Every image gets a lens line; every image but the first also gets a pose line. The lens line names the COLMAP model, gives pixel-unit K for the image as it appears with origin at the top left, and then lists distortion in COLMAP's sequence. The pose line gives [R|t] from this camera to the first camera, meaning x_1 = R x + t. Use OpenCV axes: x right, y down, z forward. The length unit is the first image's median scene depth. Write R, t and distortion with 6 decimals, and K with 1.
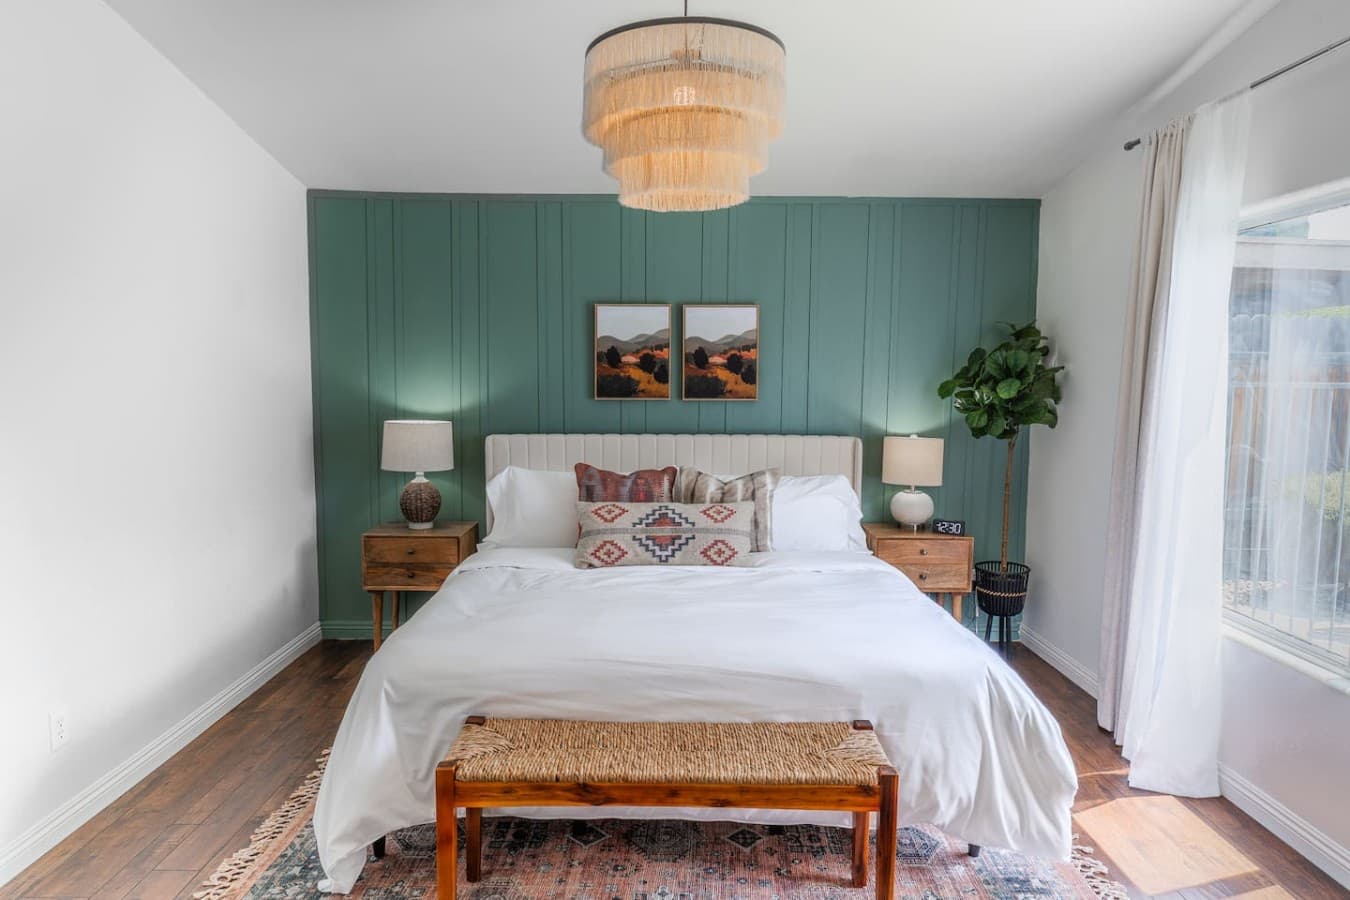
lens RADIAL K [[849.5, 0, 675.5], [0, 849.5, 452.3], [0, 0, 1]] dist [0.001426, -0.000490]
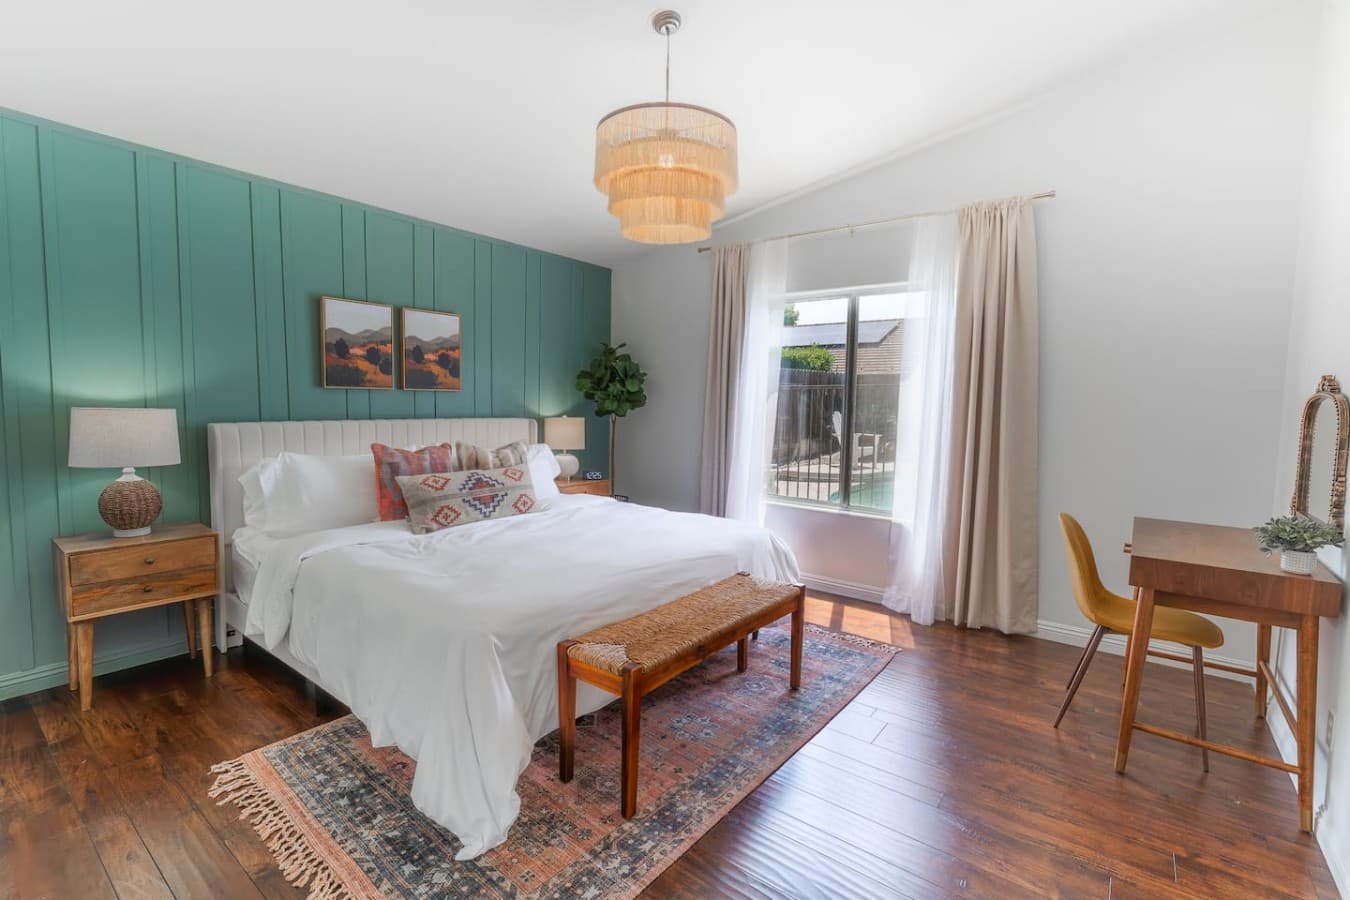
lens RADIAL K [[611.3, 0, 679.3], [0, 611.3, 451.3], [0, 0, 1]] dist [-0.000943, 0.000307]
pose [[0.610188, -0.061998, 0.789827, -0.481400], [0.059126, 0.997717, 0.032638, 0.019949], [-0.790047, 0.026784, 0.612461, 0.215764]]
